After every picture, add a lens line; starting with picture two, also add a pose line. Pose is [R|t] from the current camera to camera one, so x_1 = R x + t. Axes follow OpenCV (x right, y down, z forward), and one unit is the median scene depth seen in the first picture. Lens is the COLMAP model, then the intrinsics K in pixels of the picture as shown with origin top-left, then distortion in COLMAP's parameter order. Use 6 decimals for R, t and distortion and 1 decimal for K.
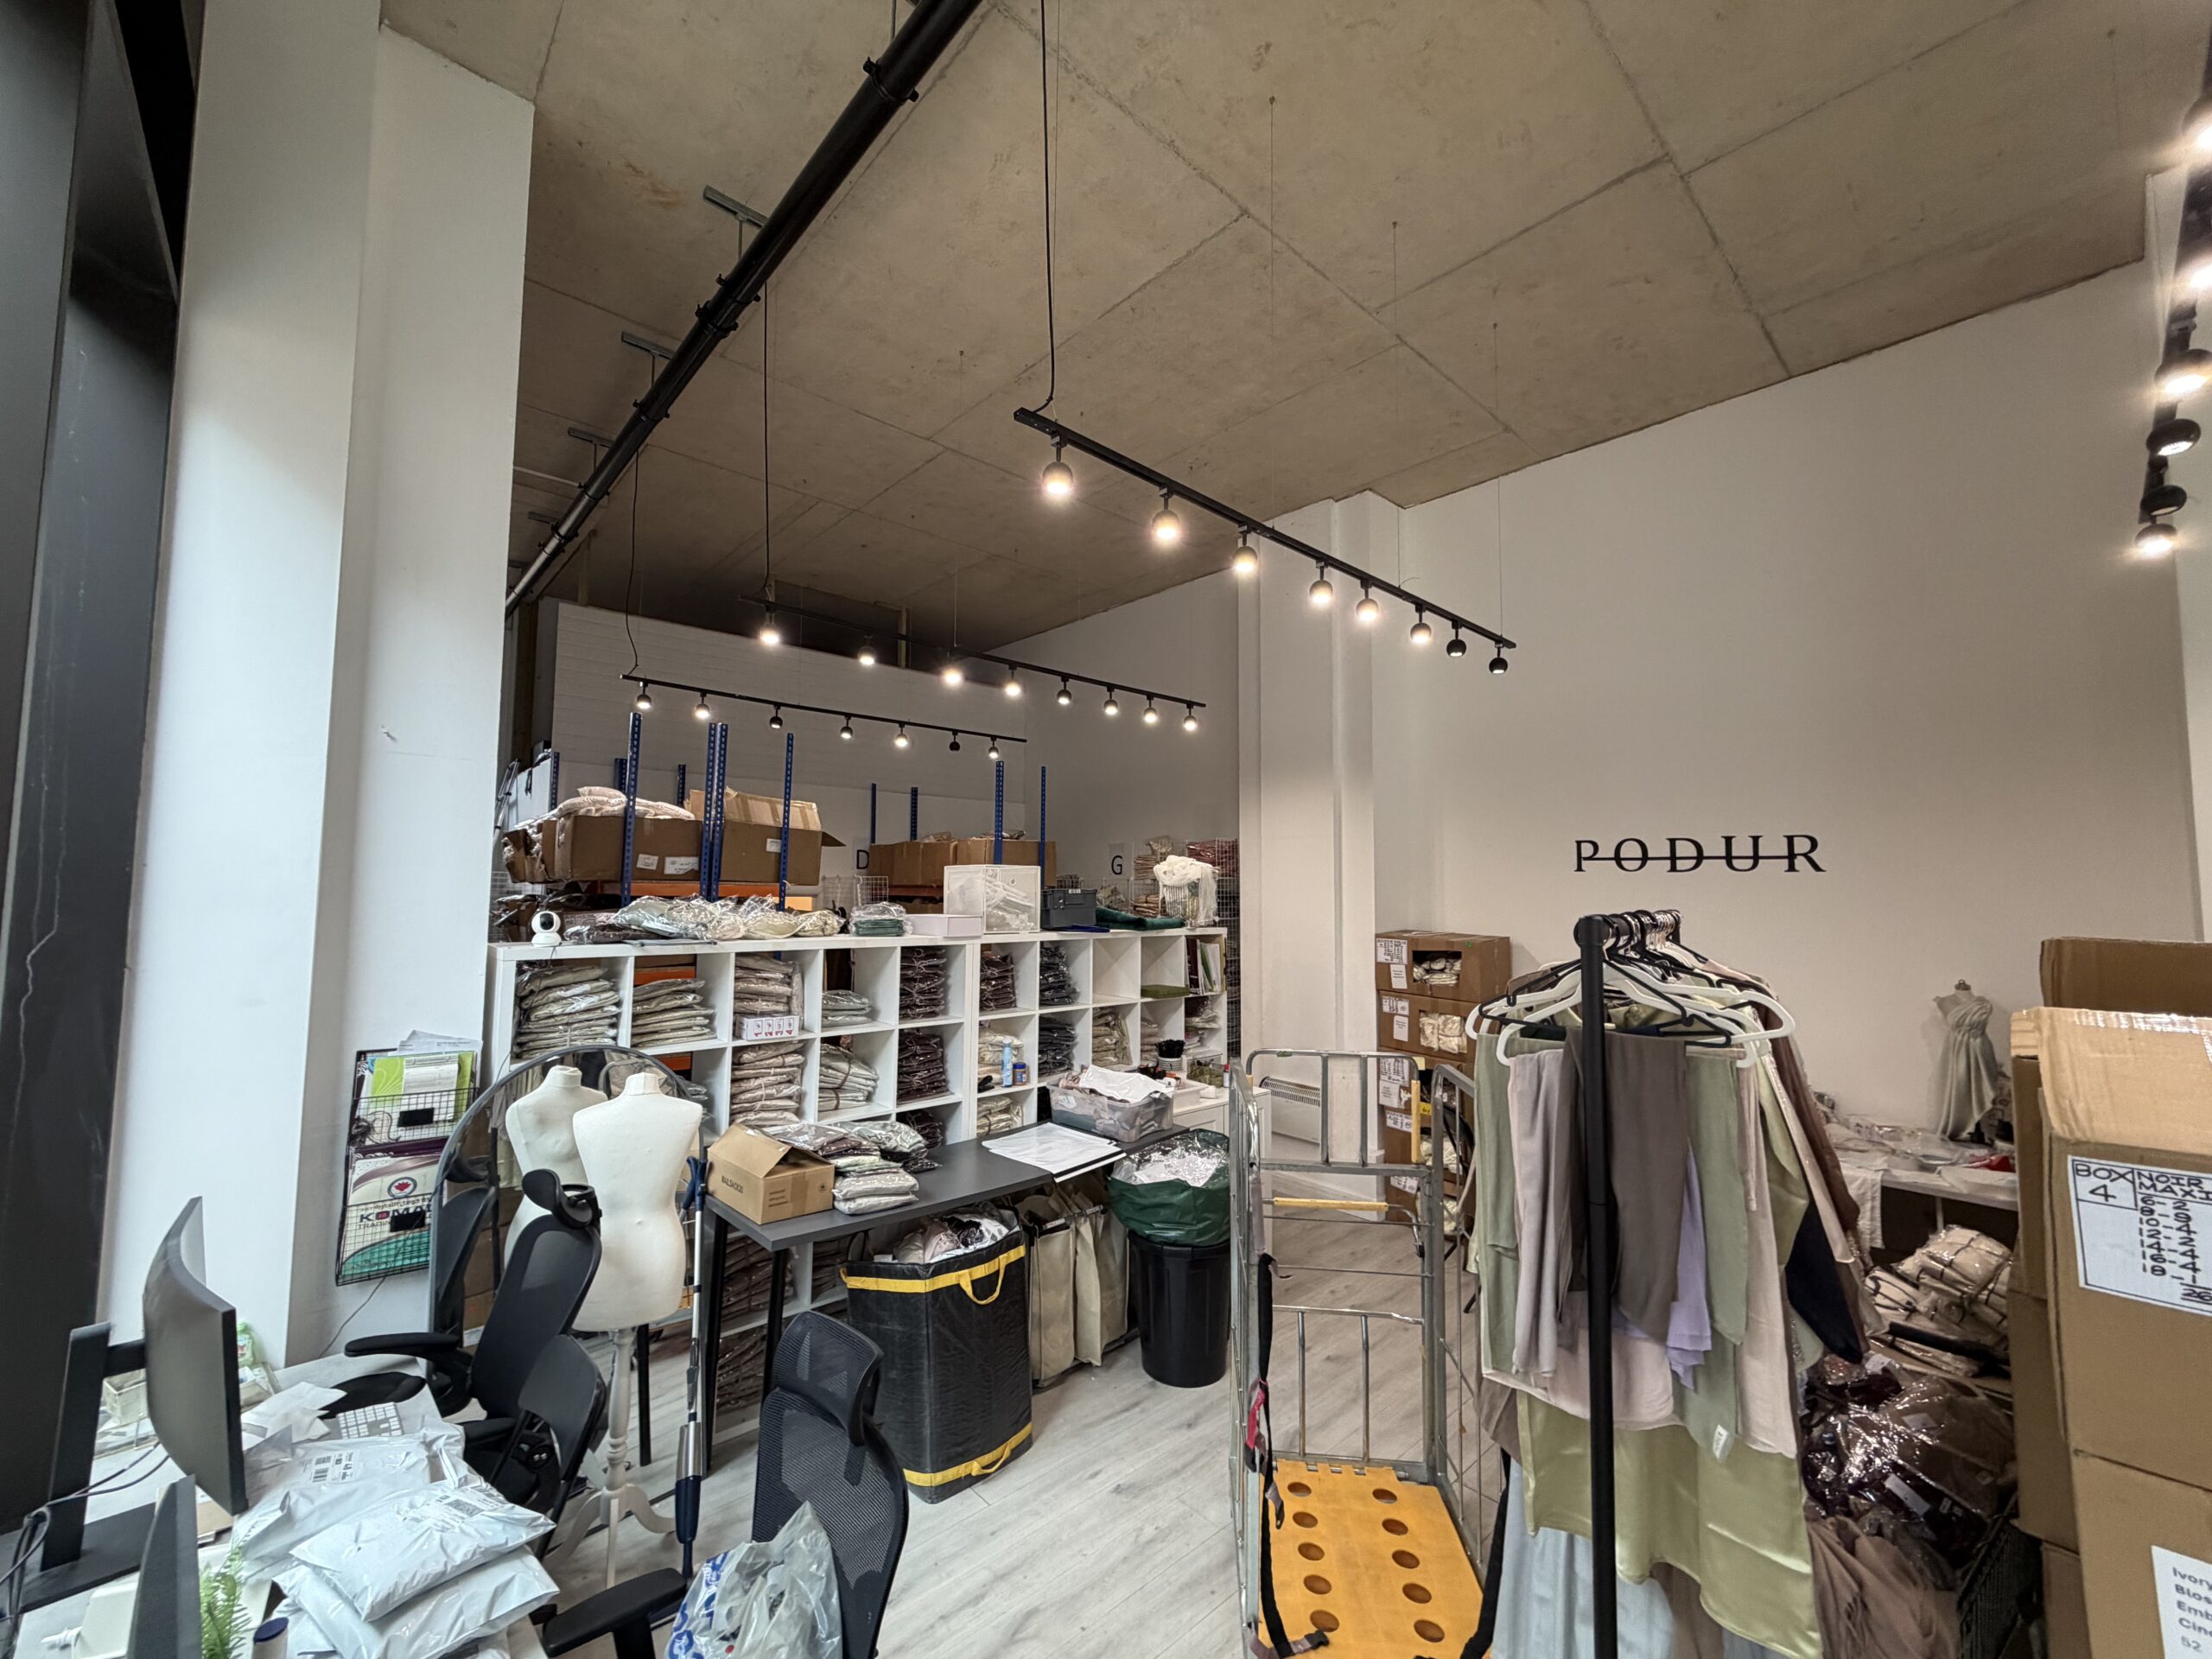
lens RADIAL K [[875.4, 0, 1095.0], [0, 875.4, 828.3], [0, 0, 1]] dist [-0.000360, 0.000328]
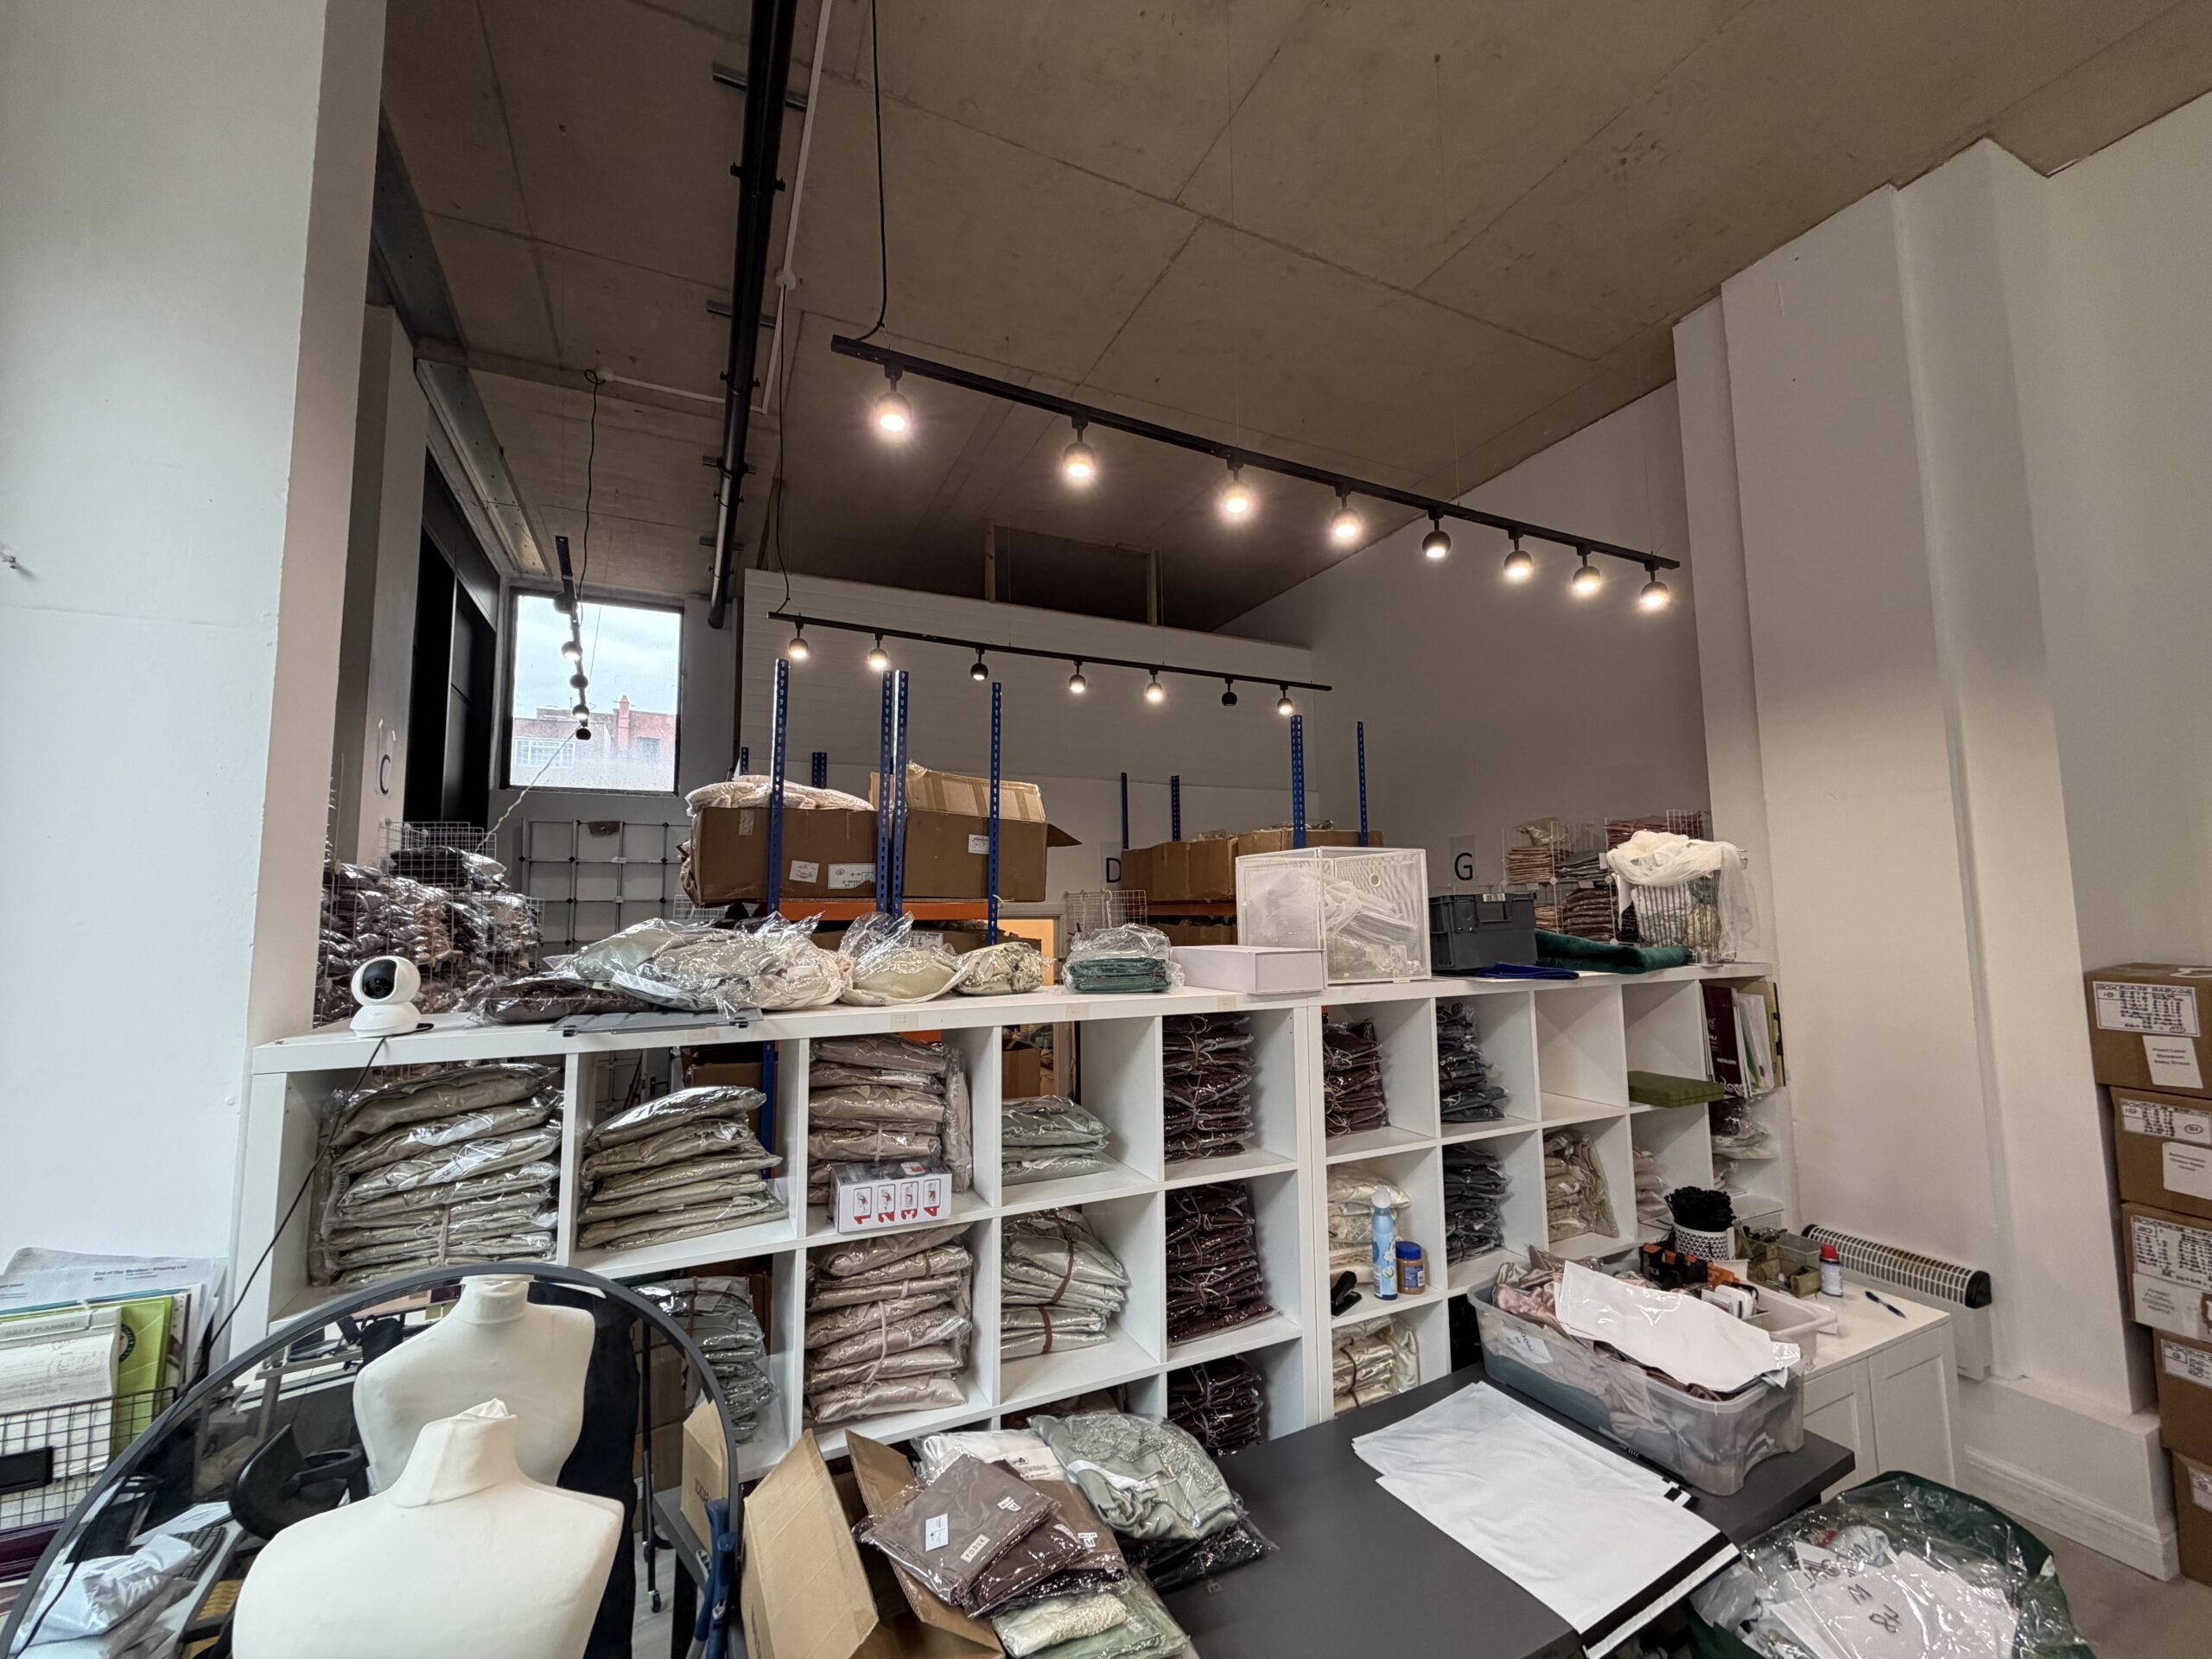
lens RADIAL K [[875.4, 0, 1095.6], [0, 875.4, 829.3], [0, 0, 1]] dist [-0.000360, 0.000328]
pose [[0.955857, -0.046849, -0.290073, -0.099368], [0.040146, 0.998772, -0.029019, 0.039688], [0.291077, 0.016093, 0.956564, 0.465677]]
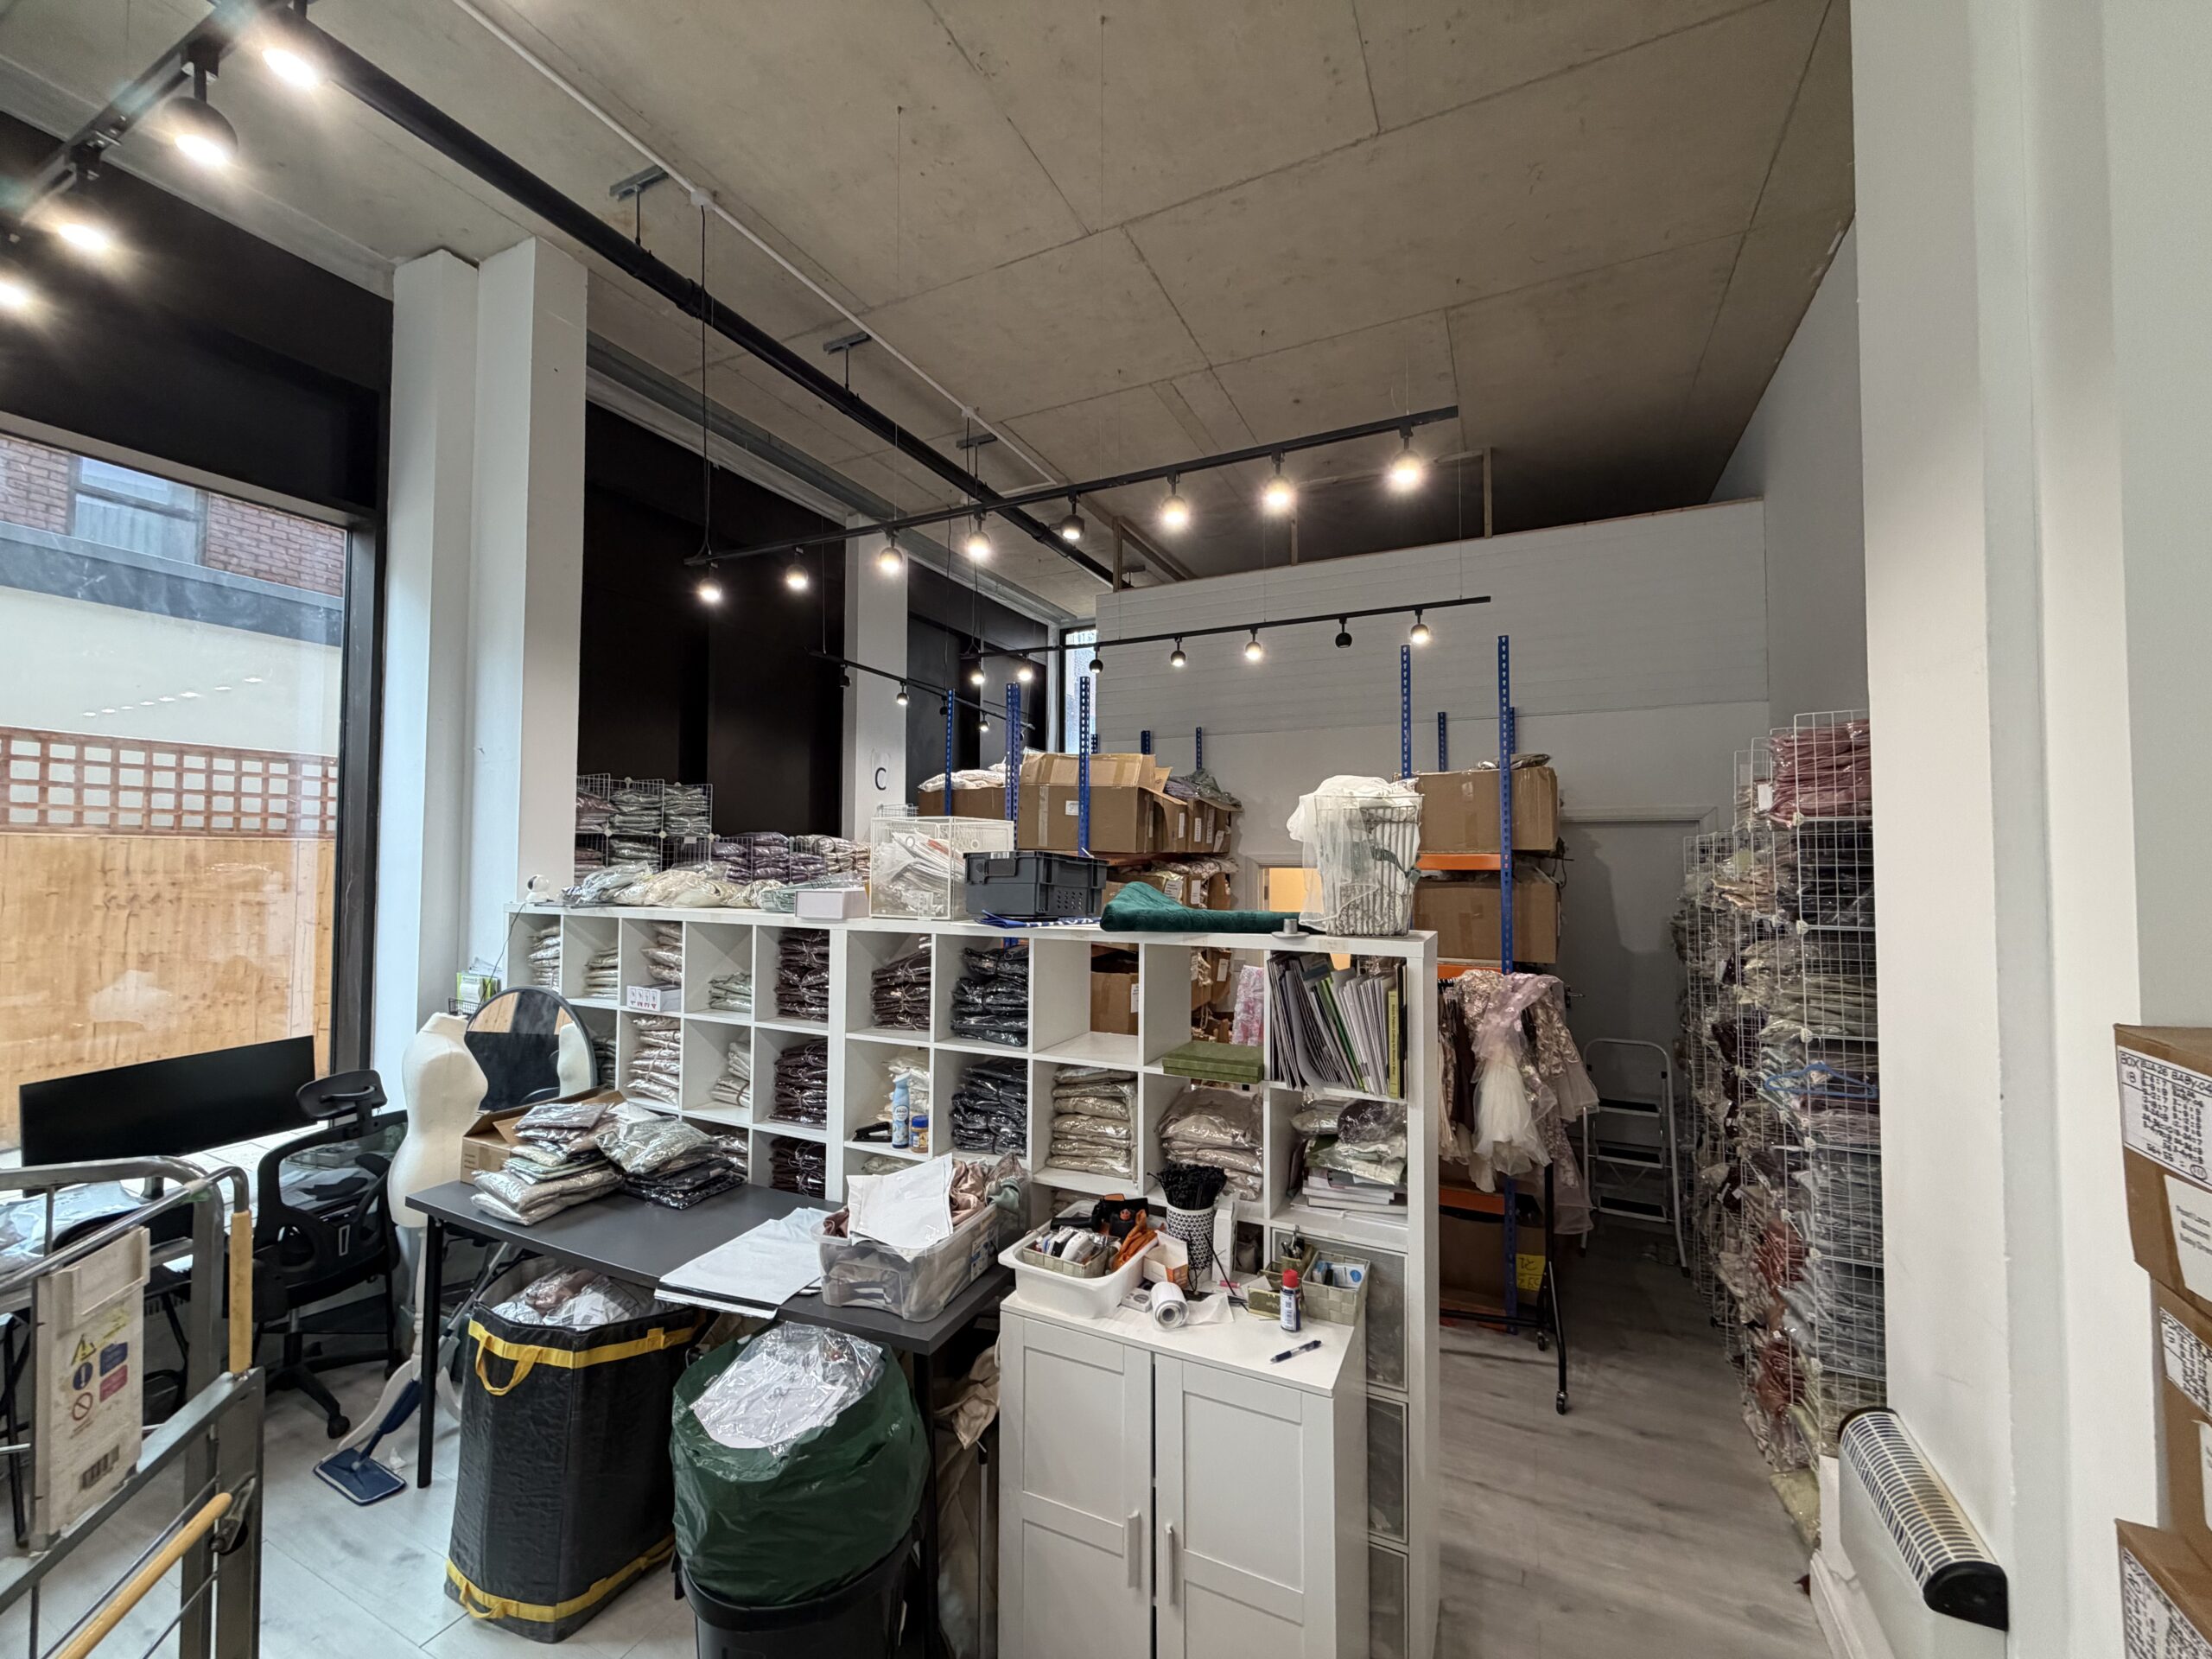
lens RADIAL K [[875.4, 0, 1114.6], [0, 875.4, 828.1], [0, 0, 1]] dist [-0.000360, 0.000328]
pose [[0.383774, -0.039038, -0.922602, 0.578053], [0.065924, 0.997715, -0.014794, 0.070834], [0.921071, -0.055144, 0.385470, 0.885237]]
